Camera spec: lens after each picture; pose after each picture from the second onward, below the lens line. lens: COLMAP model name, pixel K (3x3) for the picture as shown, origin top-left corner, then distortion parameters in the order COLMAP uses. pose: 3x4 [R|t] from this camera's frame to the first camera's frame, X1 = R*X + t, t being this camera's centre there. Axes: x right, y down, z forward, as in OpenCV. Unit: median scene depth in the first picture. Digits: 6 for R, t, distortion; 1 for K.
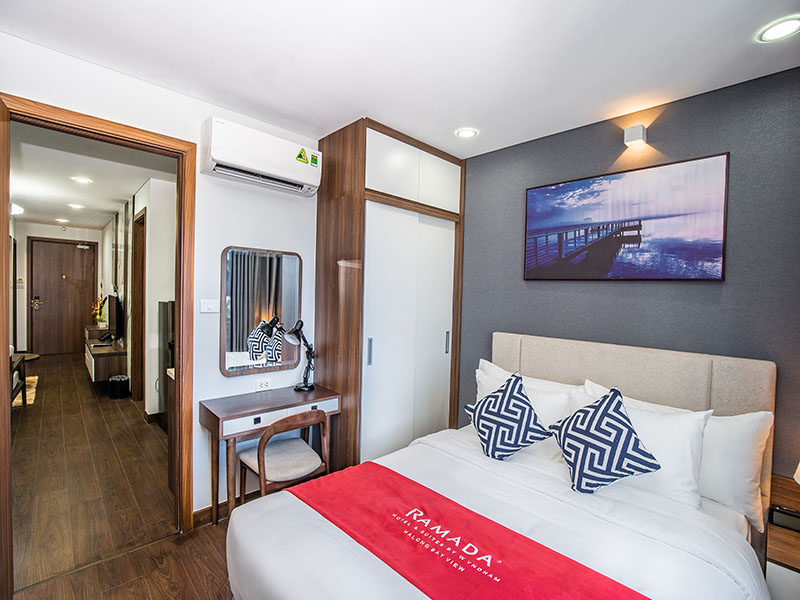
lens RADIAL K [[375.2, 0, 396.9], [0, 375.2, 293.8], [0, 0, 1]] dist [-0.001098, -0.000403]
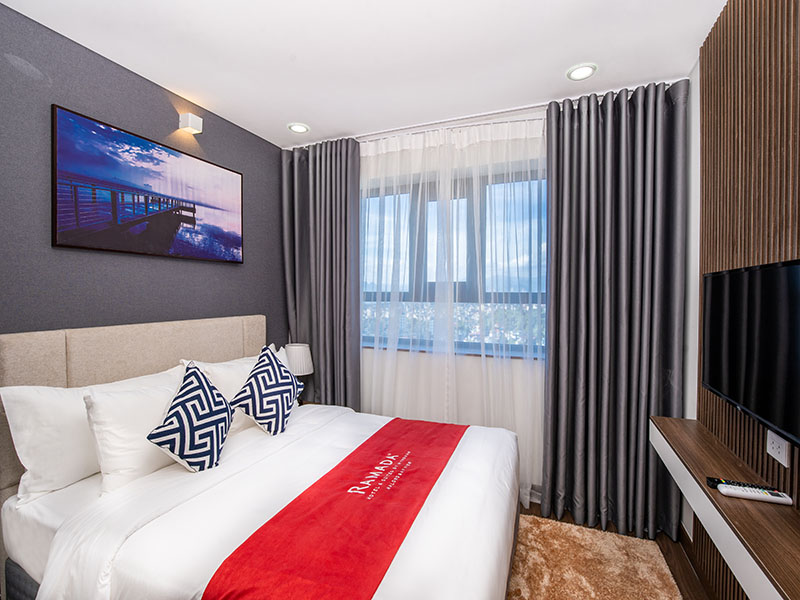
lens RADIAL K [[402.8, 0, 387.3], [0, 402.8, 297.2], [0, 0, 1]] dist [-0.004389, -0.000125]
pose [[-0.392243, -0.042665, 0.918872, -0.649483], [-0.009019, 0.999054, 0.042538, 0.020352], [-0.919818, 0.008398, -0.392256, 0.922953]]
